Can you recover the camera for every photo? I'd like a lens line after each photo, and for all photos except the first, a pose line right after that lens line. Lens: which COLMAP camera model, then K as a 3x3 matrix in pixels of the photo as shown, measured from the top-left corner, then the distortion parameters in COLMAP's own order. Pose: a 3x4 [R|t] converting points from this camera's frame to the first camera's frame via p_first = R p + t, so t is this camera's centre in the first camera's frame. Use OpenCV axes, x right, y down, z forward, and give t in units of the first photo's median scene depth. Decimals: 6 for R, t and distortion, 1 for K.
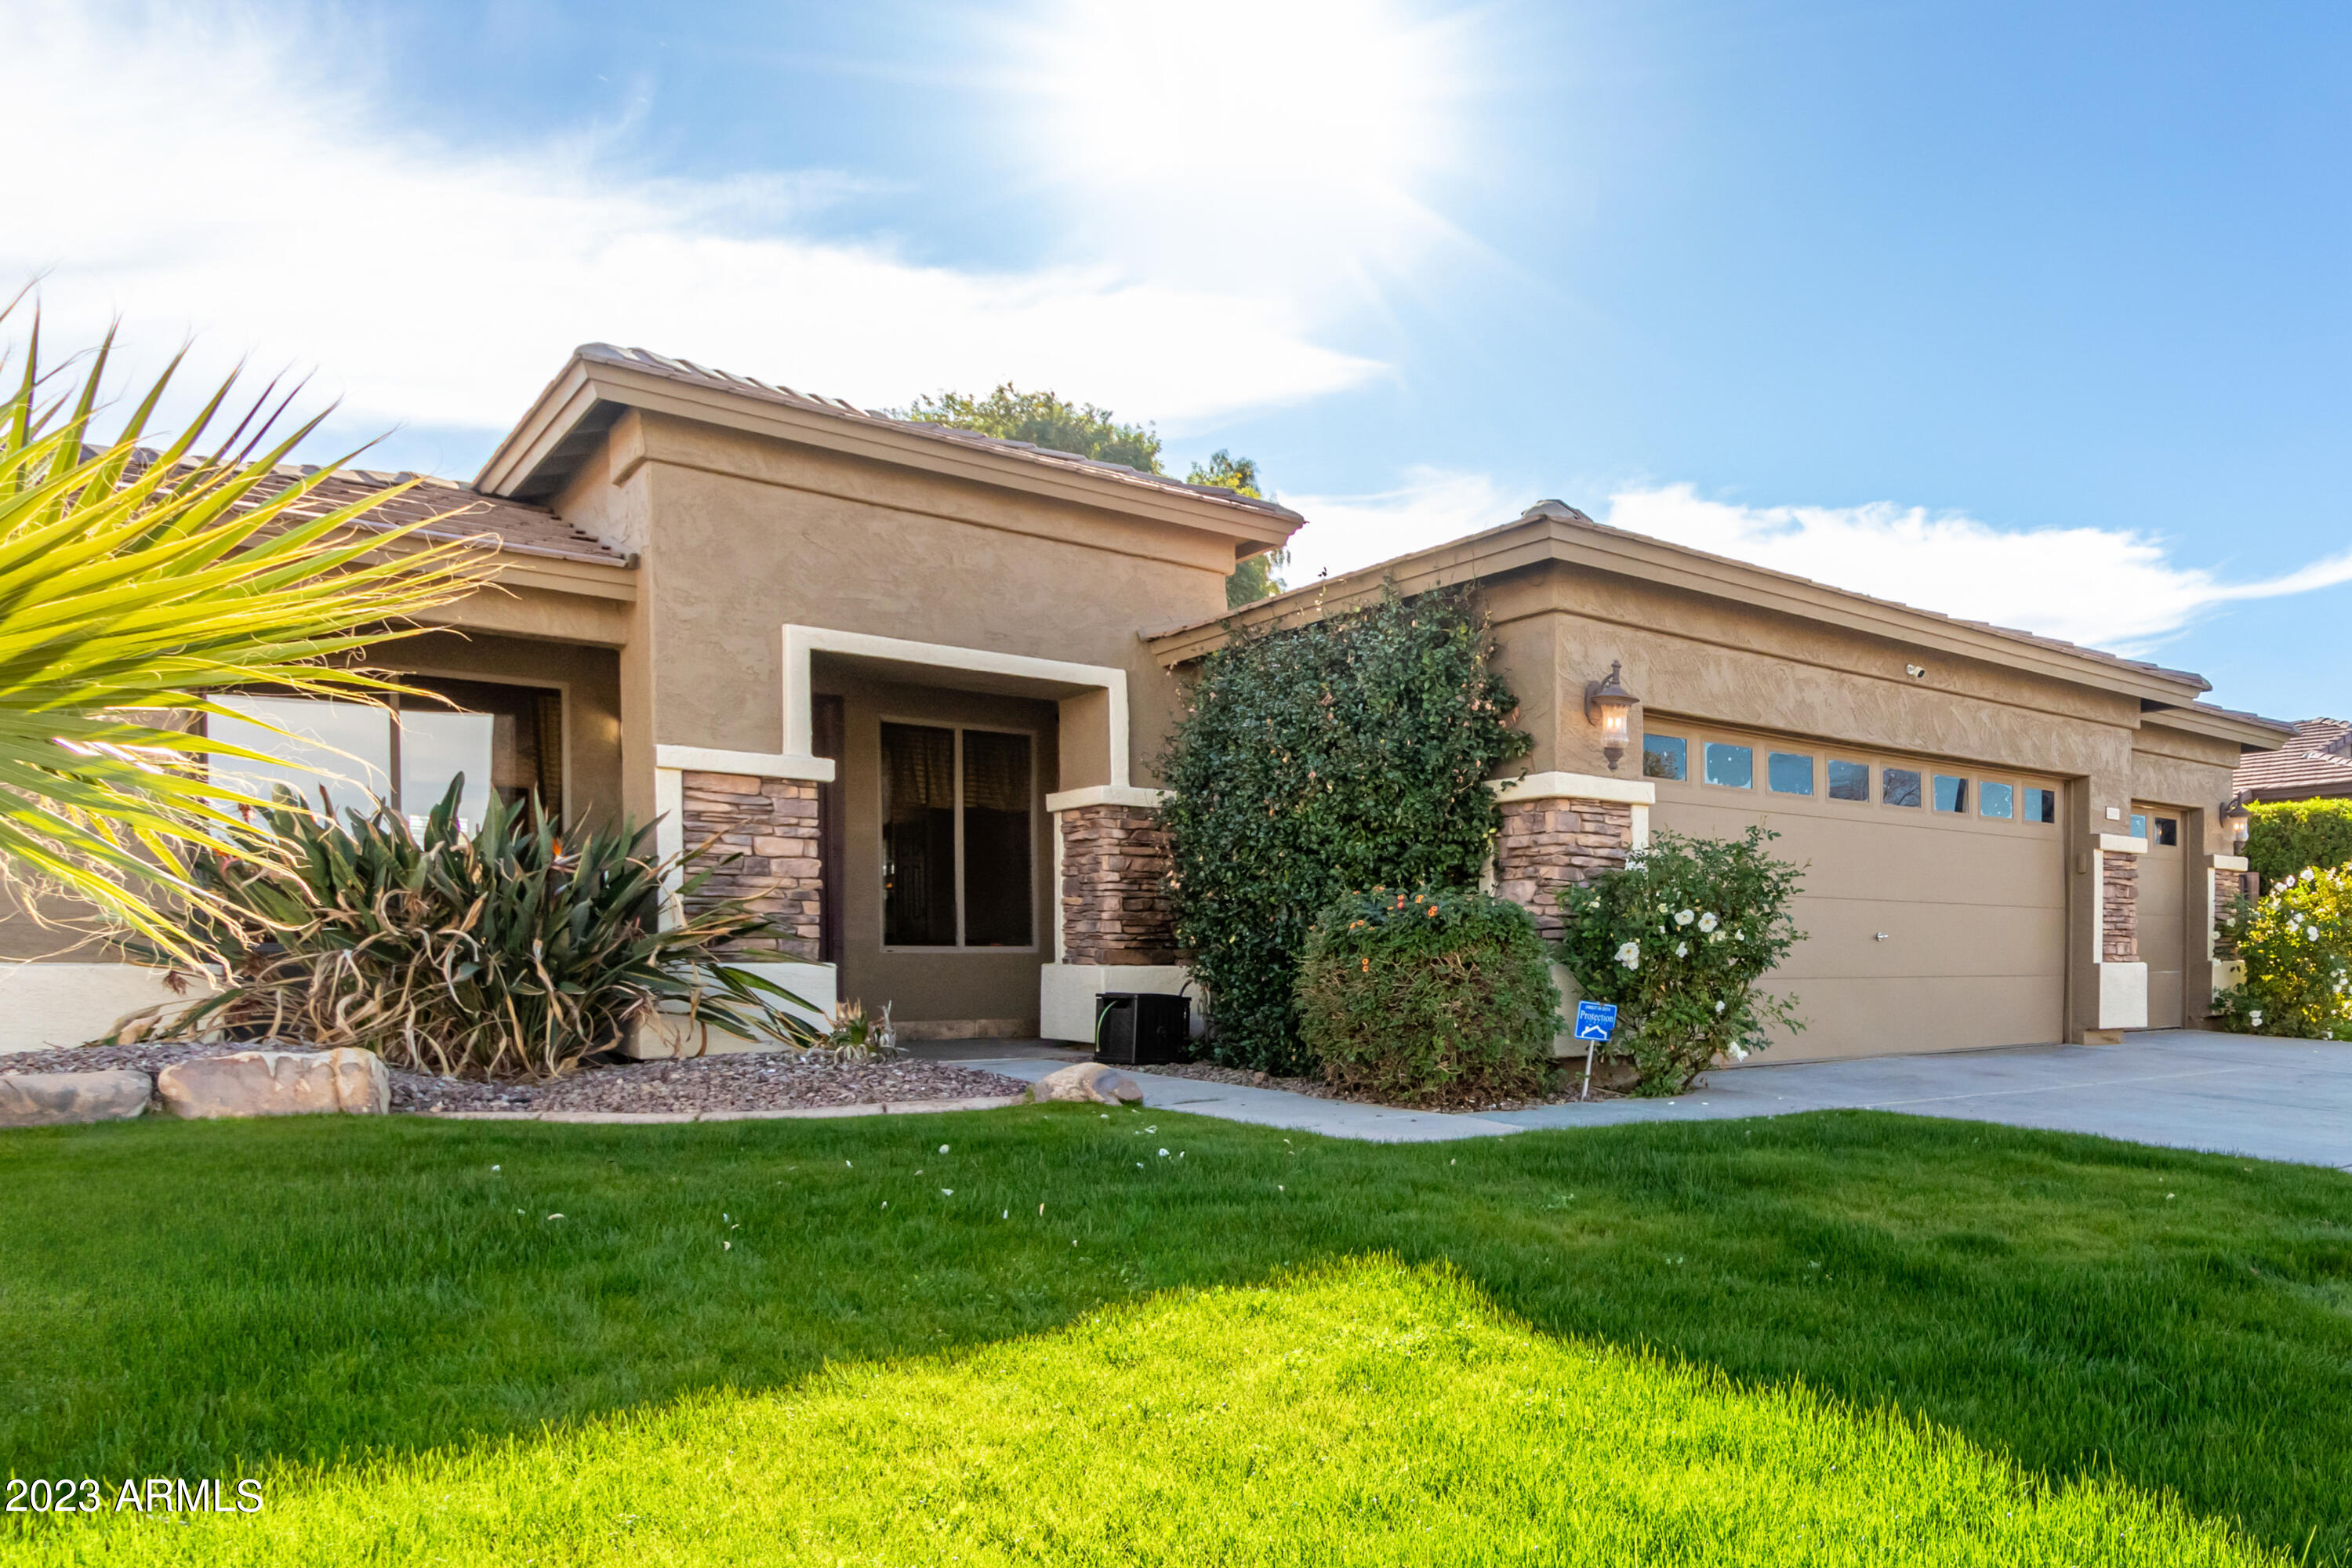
lens RADIAL K [[1395.4, 0, 1175.2], [0, 1395.4, 989.8], [0, 0, 1]] dist [-0.000188, -0.000537]
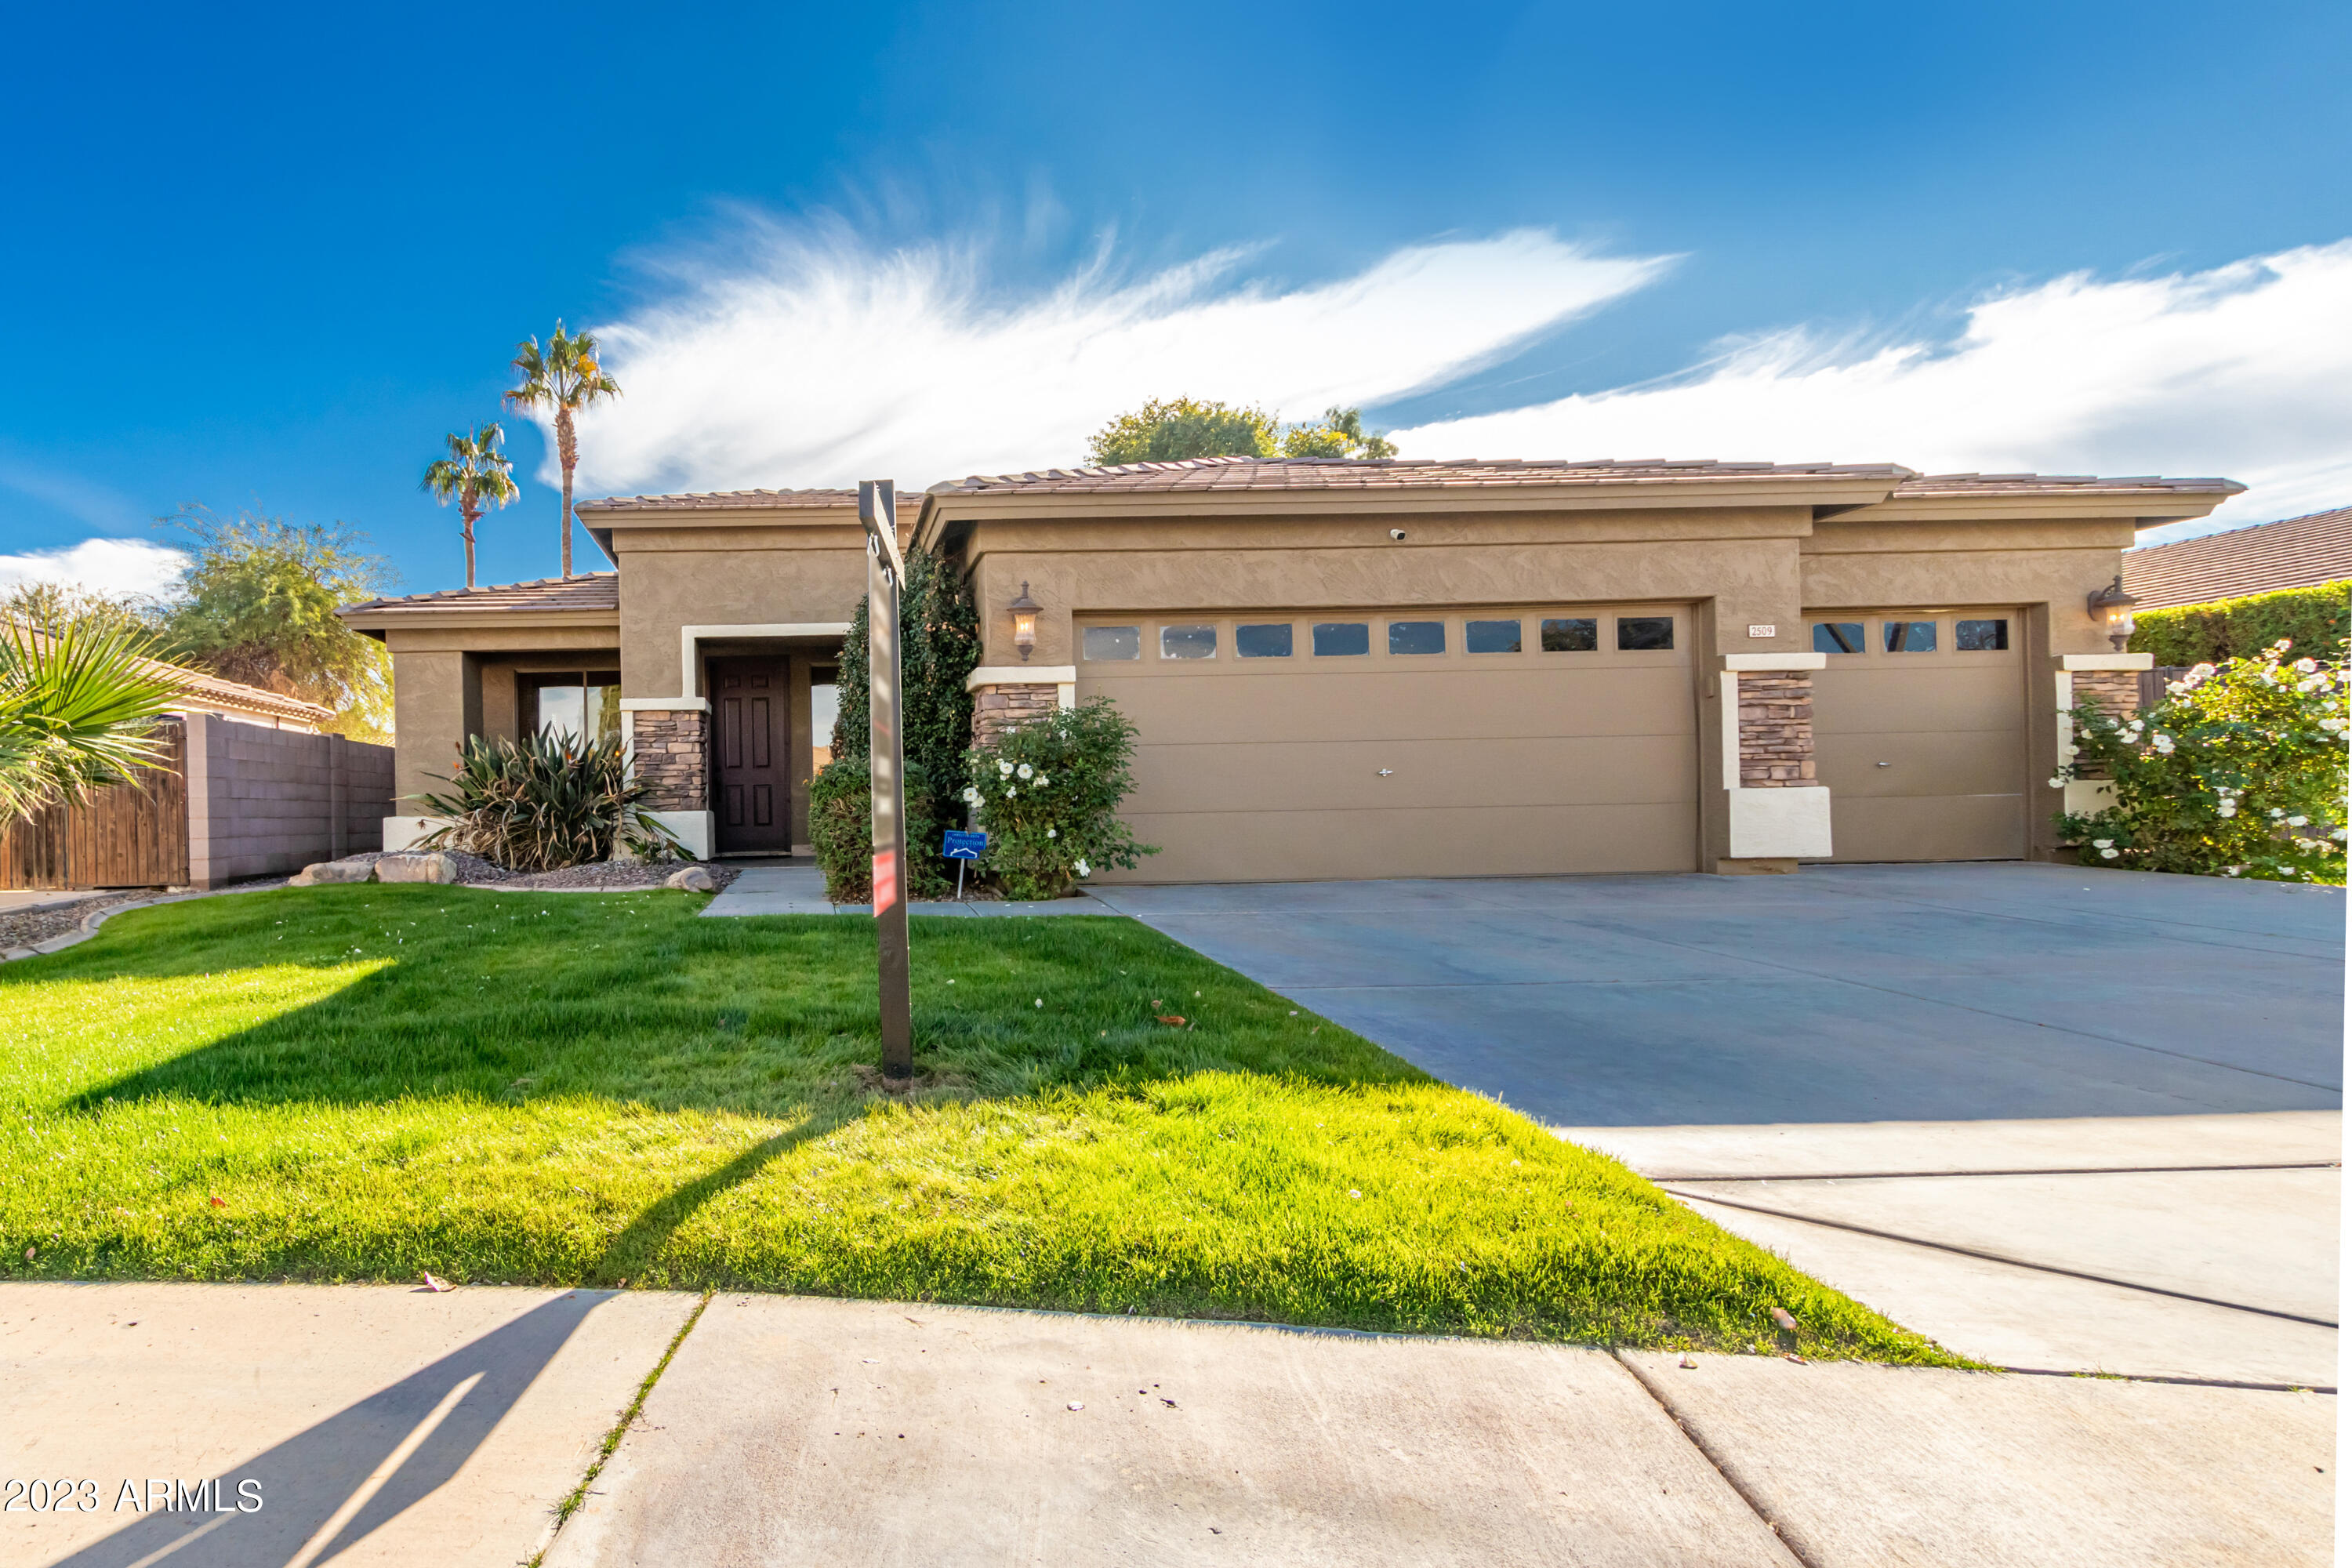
lens RADIAL K [[1093.4, 0, 1168.7], [0, 1093.4, 815.7], [0, 0, 1]] dist [0.002118, -0.000179]
pose [[0.806027, -0.012201, -0.591753, 0.880461], [0.006109, 0.999906, -0.012295, 0.006588], [0.591847, 0.006295, 0.806026, 0.182034]]
